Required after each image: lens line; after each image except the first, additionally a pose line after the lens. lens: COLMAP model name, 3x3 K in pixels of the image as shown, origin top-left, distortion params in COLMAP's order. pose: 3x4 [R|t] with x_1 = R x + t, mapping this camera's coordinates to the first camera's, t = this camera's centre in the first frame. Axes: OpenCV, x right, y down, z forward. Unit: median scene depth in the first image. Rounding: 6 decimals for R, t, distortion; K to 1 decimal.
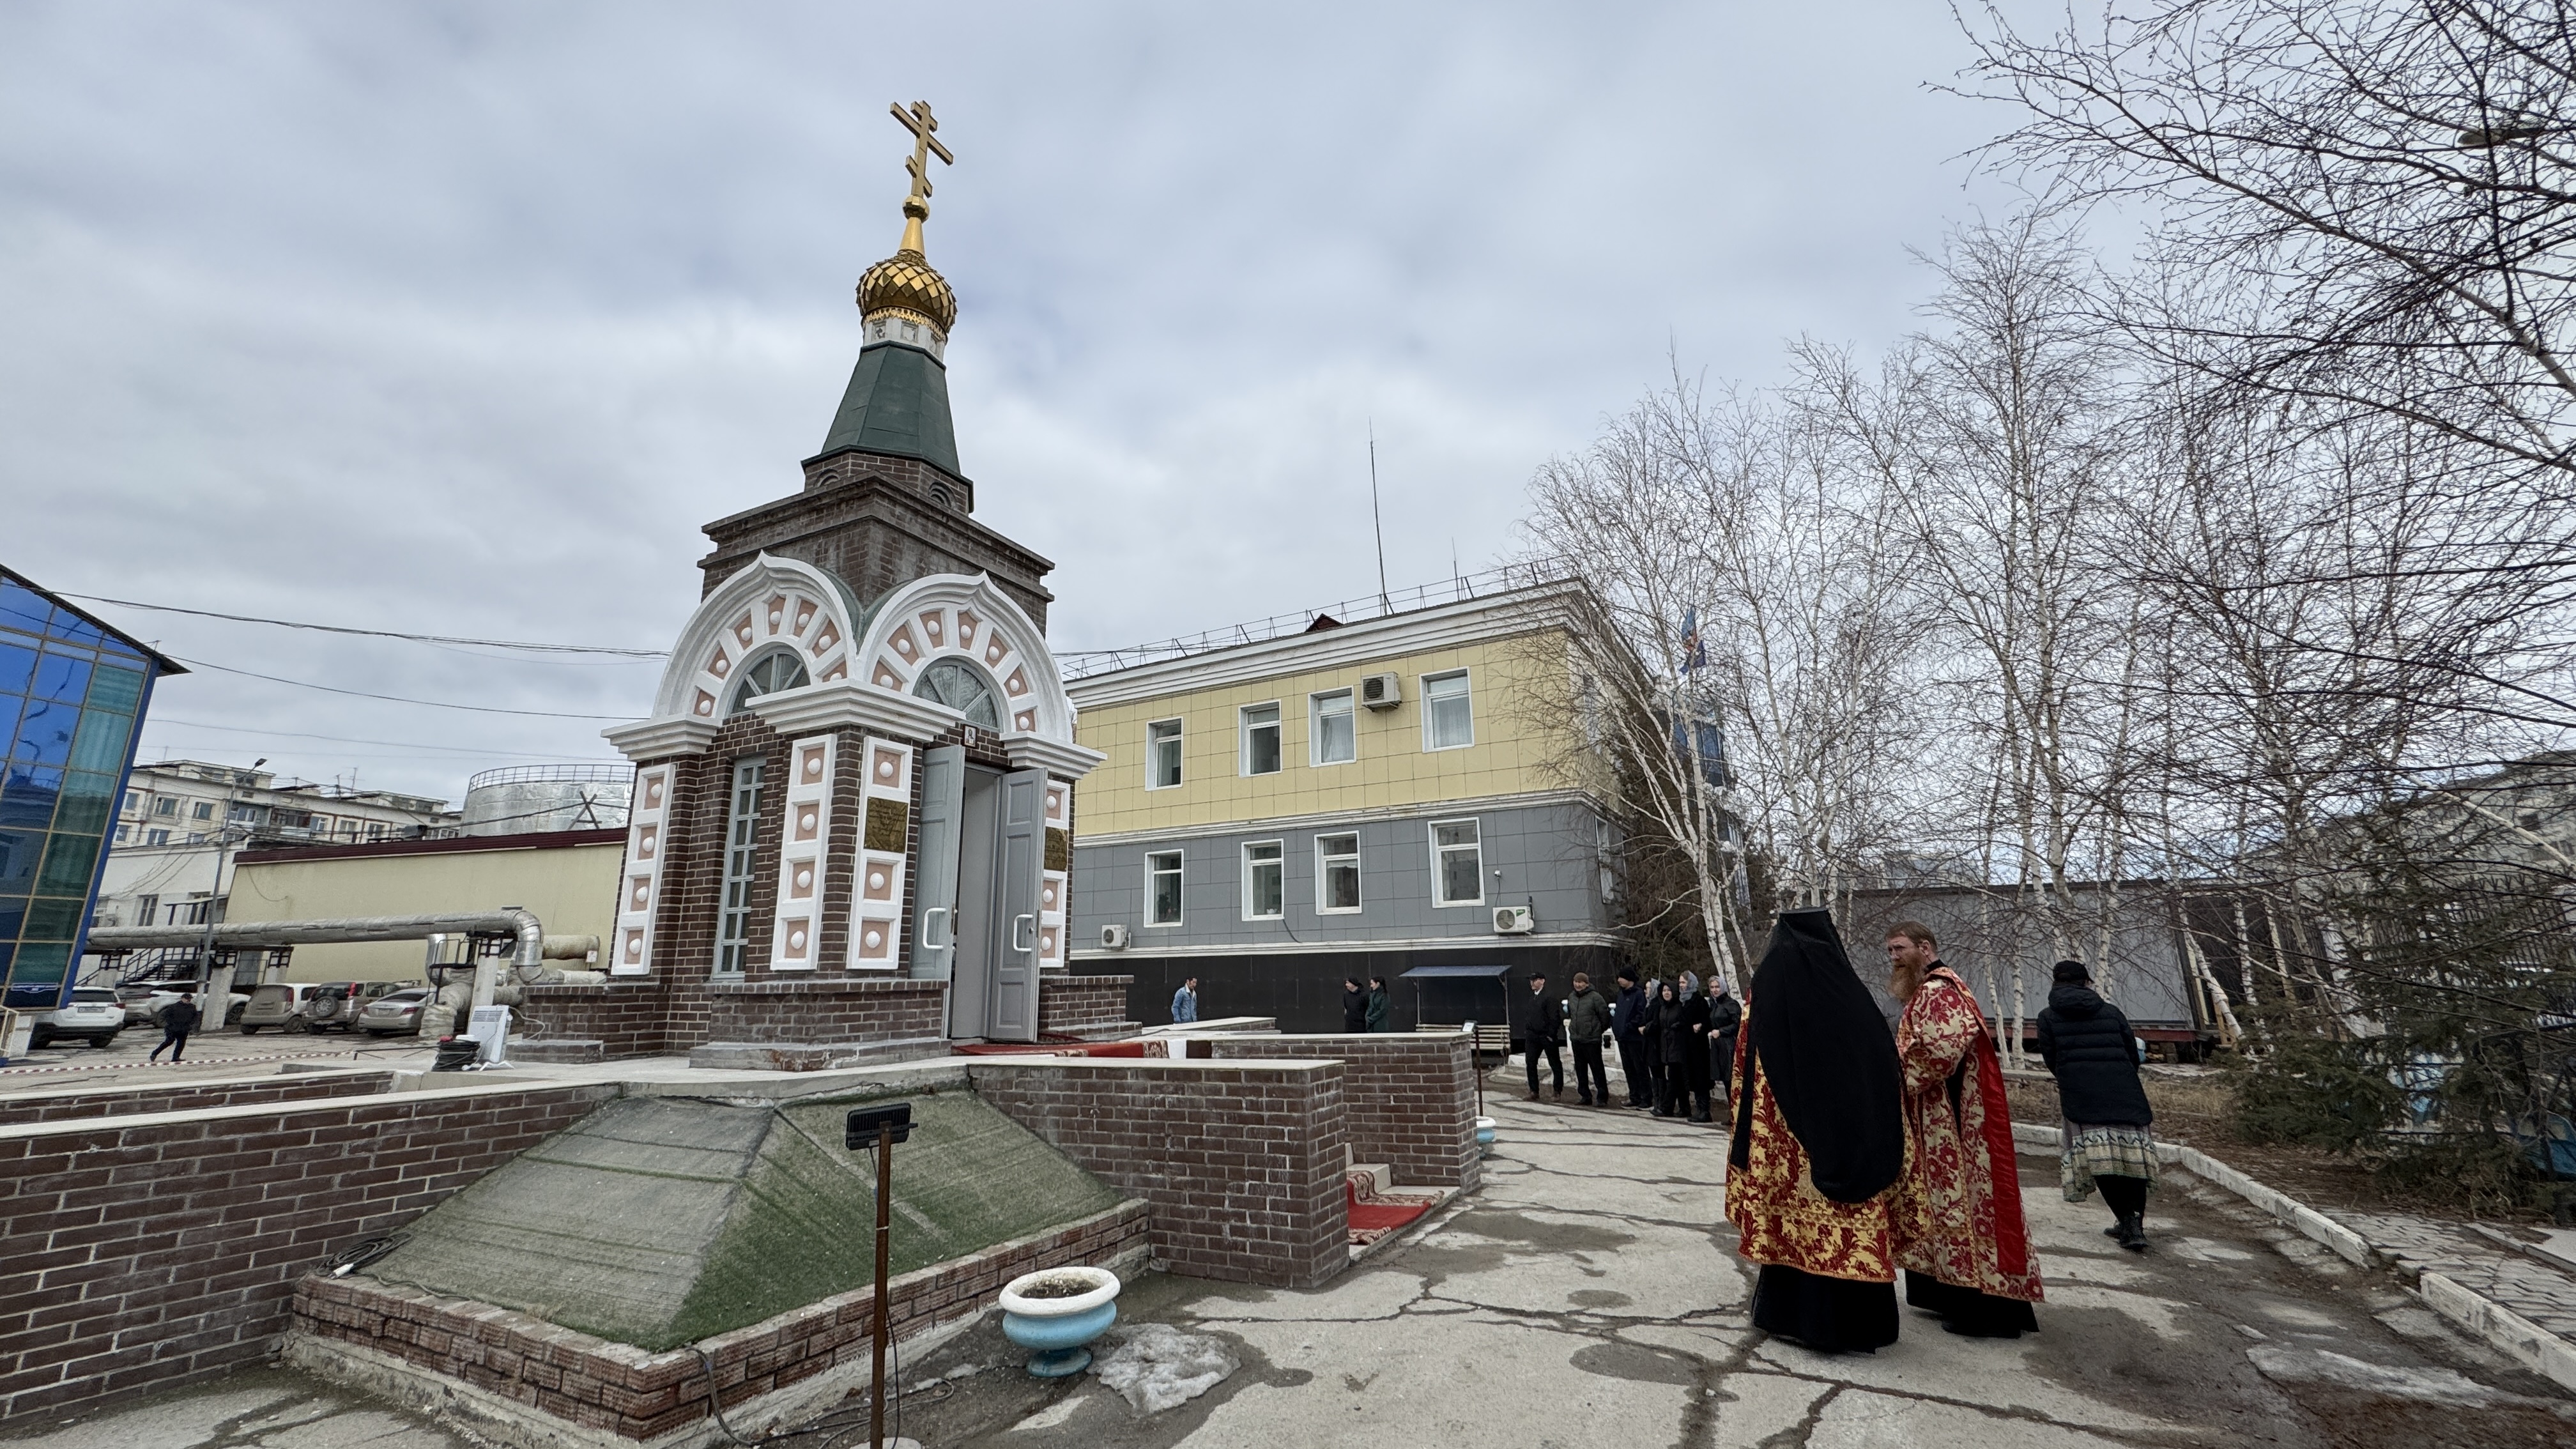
lens RADIAL K [[1022.1, 0, 1287.1], [0, 1022.1, 724.7], [0, 0, 1]] dist [-0.002161, 0.000011]
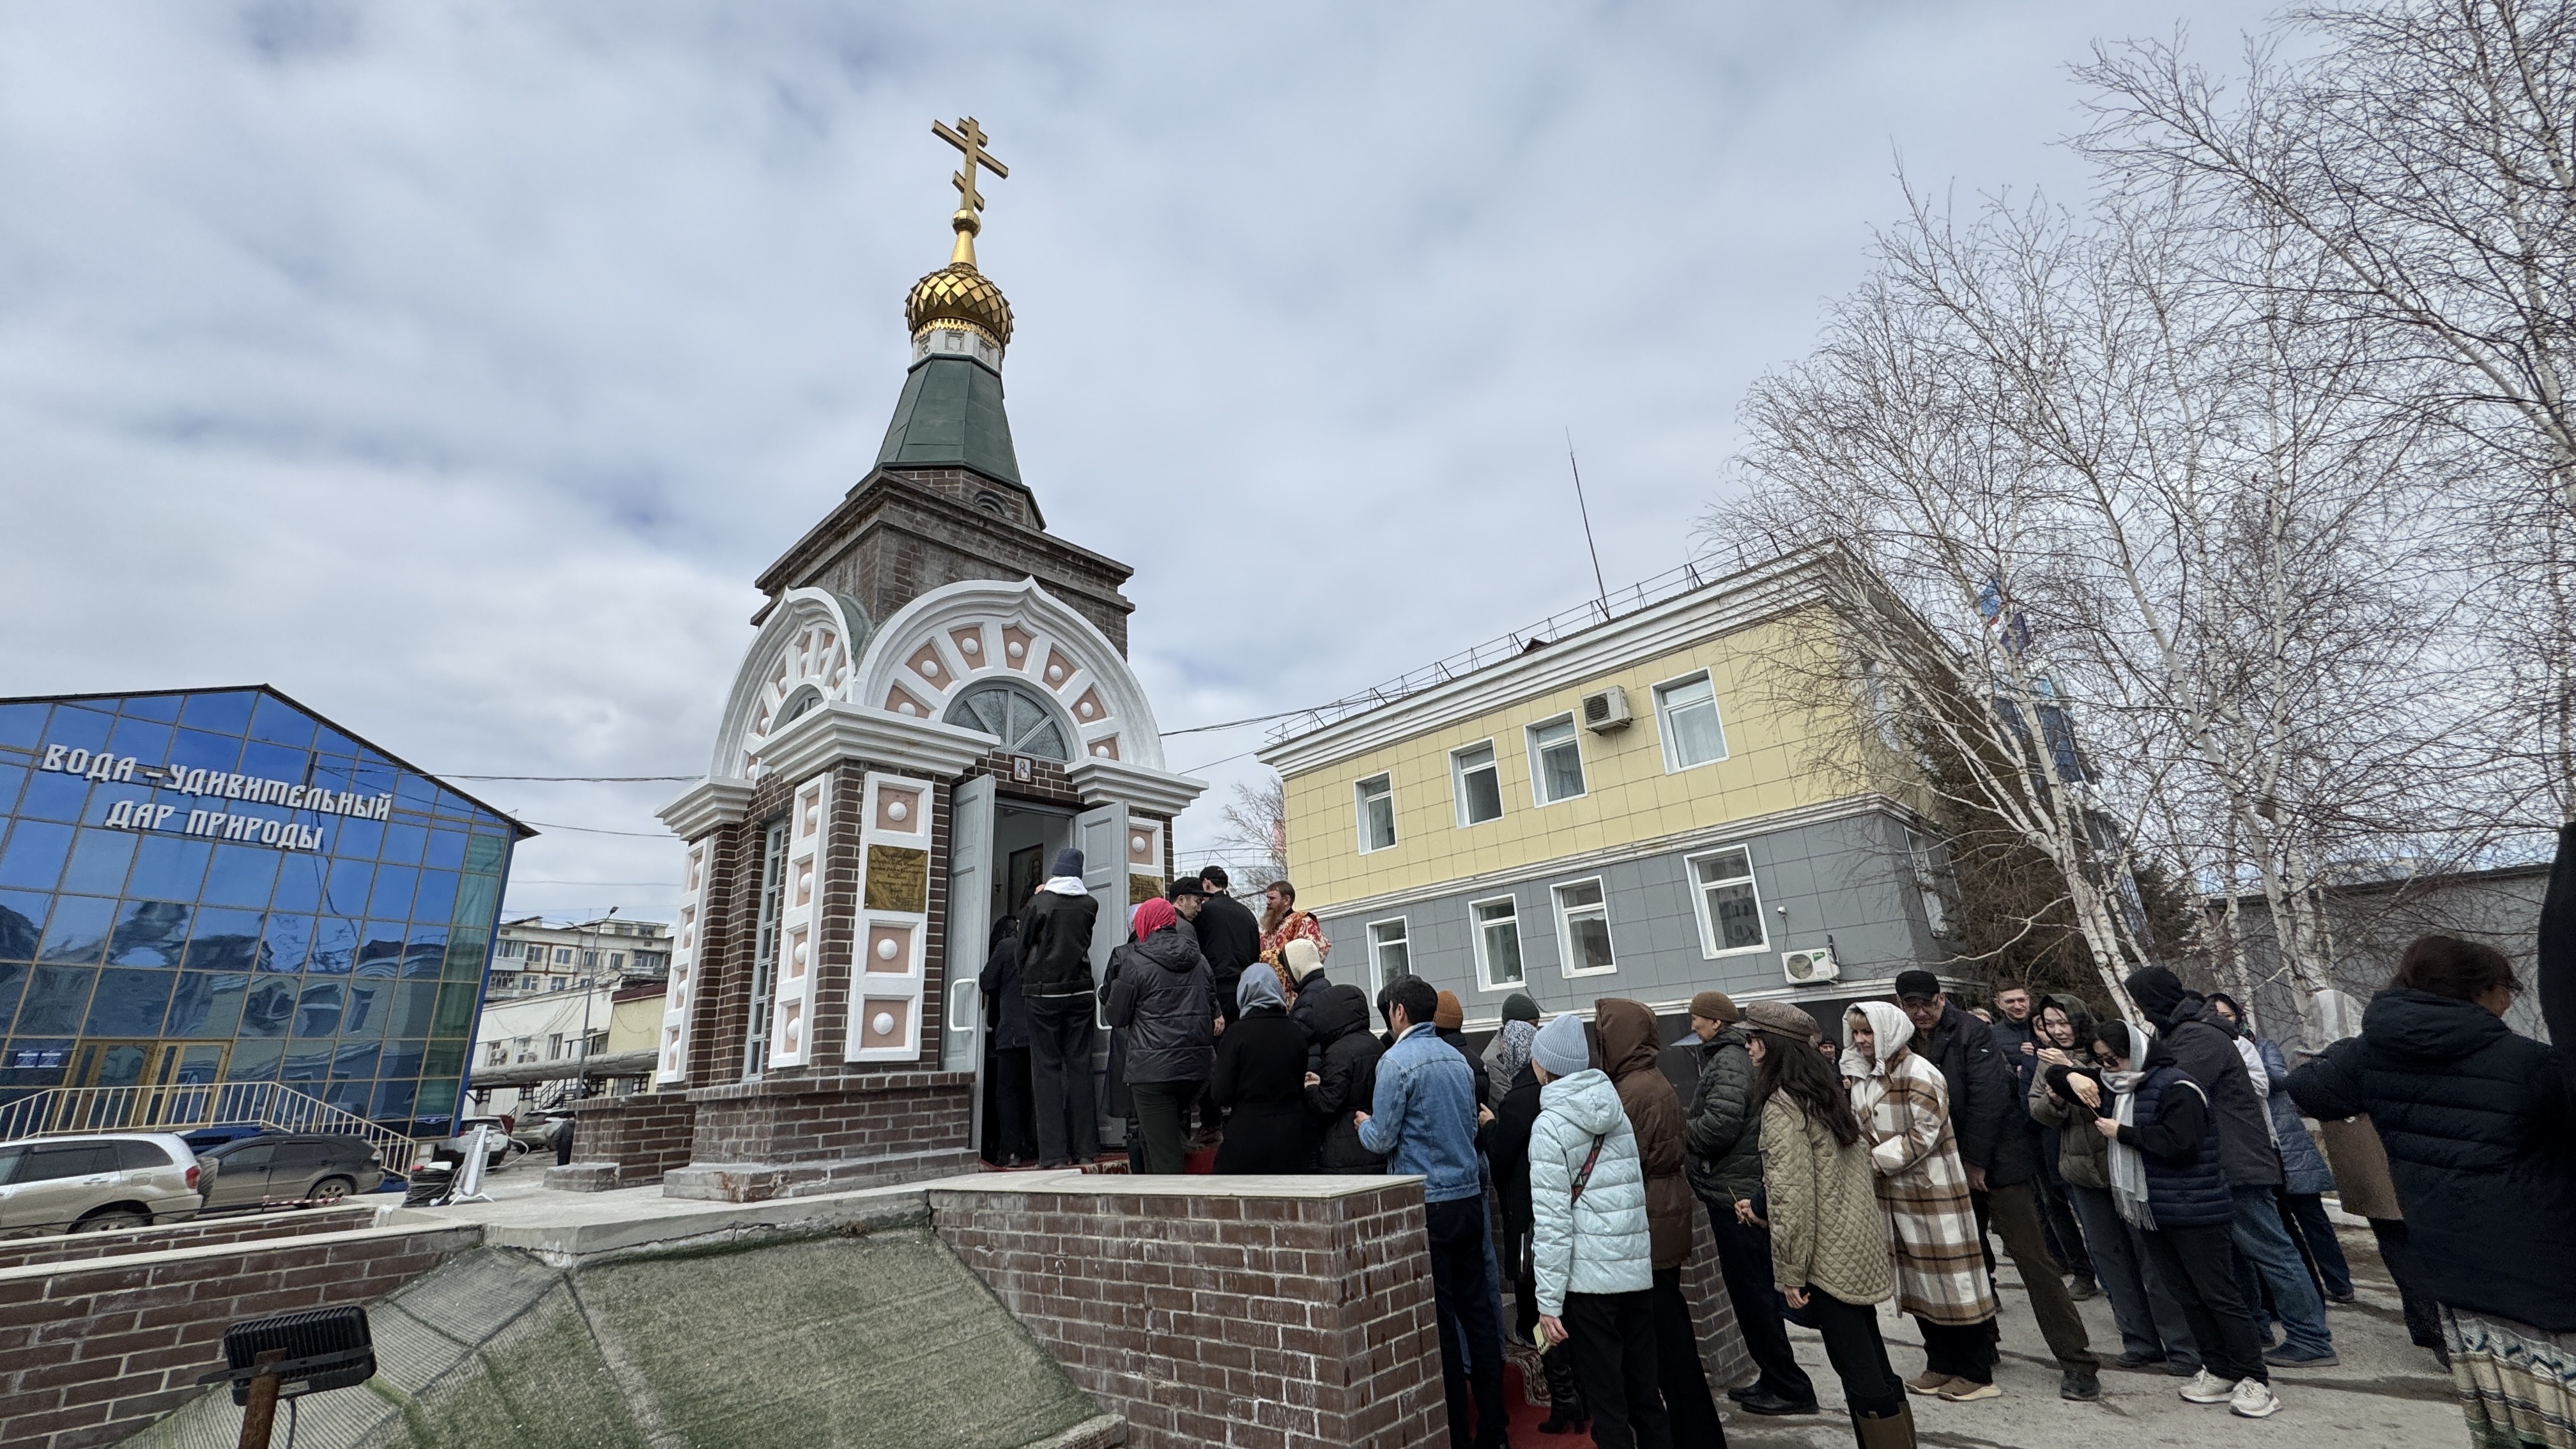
lens RADIAL K [[1022.1, 0, 1287.7], [0, 1022.1, 726.3], [0, 0, 1]] dist [-0.002161, 0.000011]
pose [[0.961838, -0.128196, -0.241729, 0.083948], [0.108824, 0.989803, -0.091912, 0.063897], [0.251047, 0.062098, 0.965981, 0.214215]]
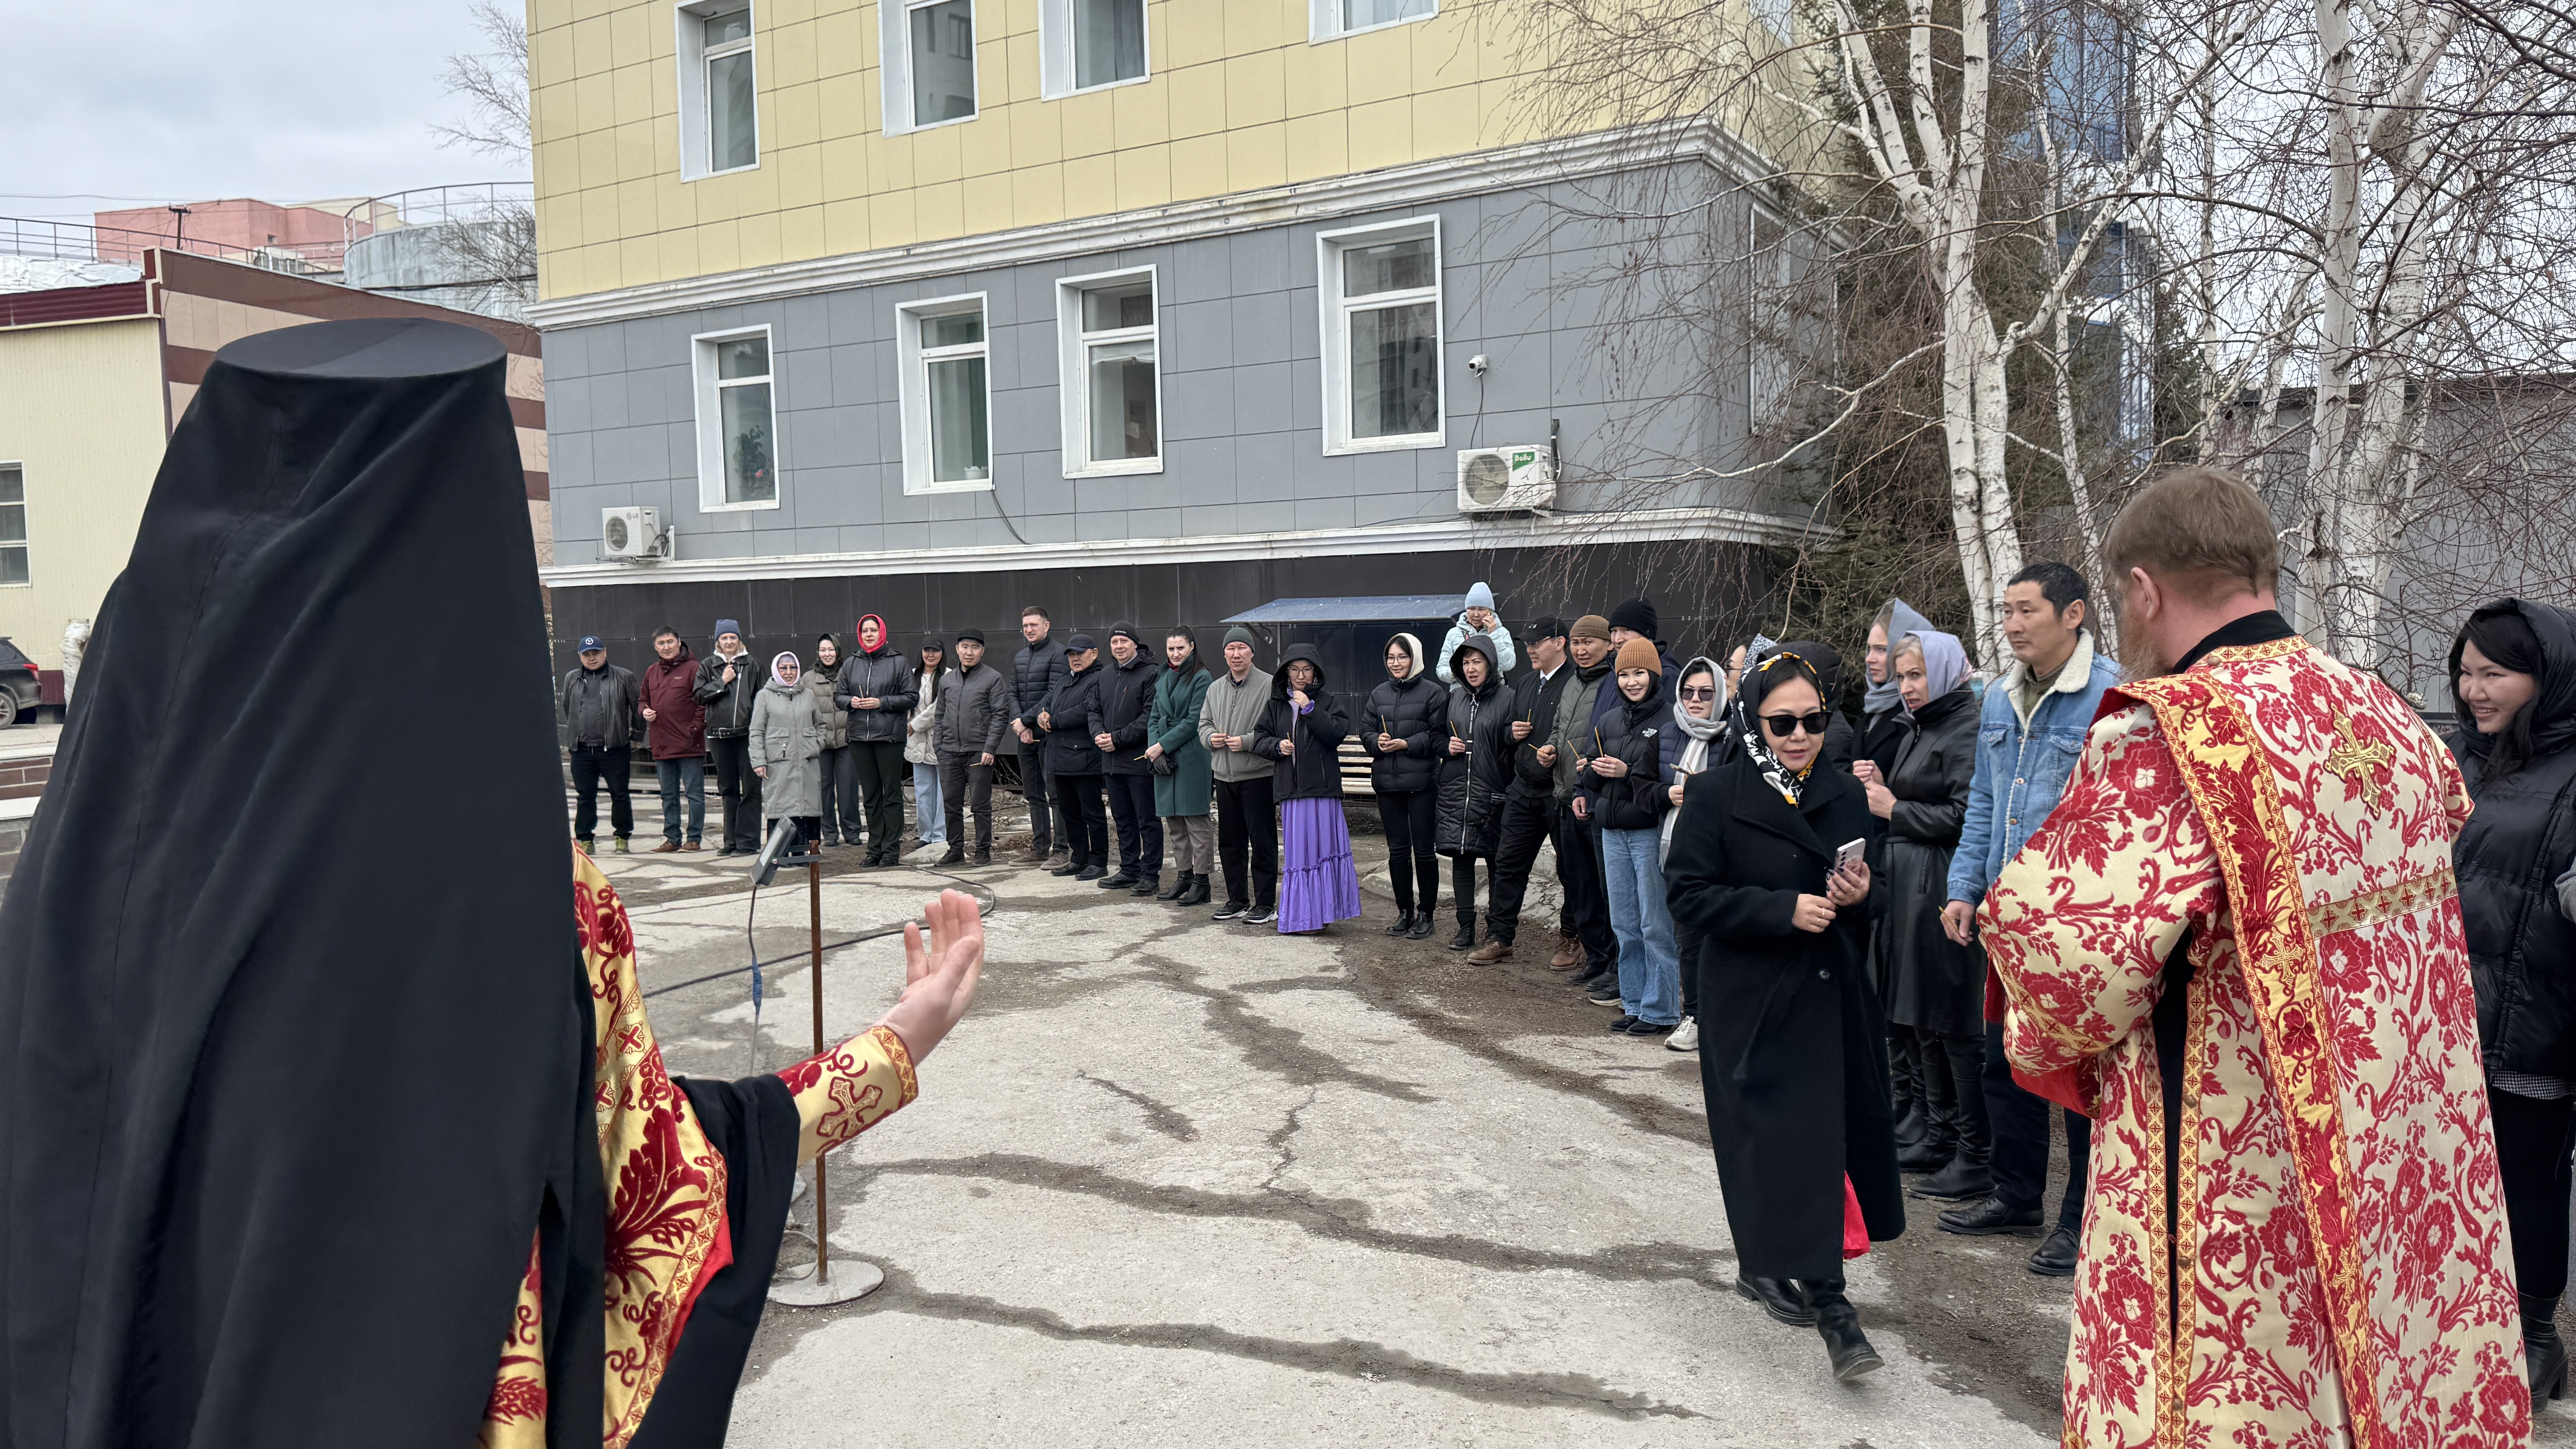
lens RADIAL K [[1811.0, 0, 1285.2], [0, 1811.0, 716.7], [0, 0, 1]] dist [0.053440, -0.006778]
pose [[0.999372, -0.003642, -0.035235, 0.297802], [0.013731, 0.956756, 0.290568, 0.140809], [0.032653, -0.290869, 0.956205, 0.577111]]
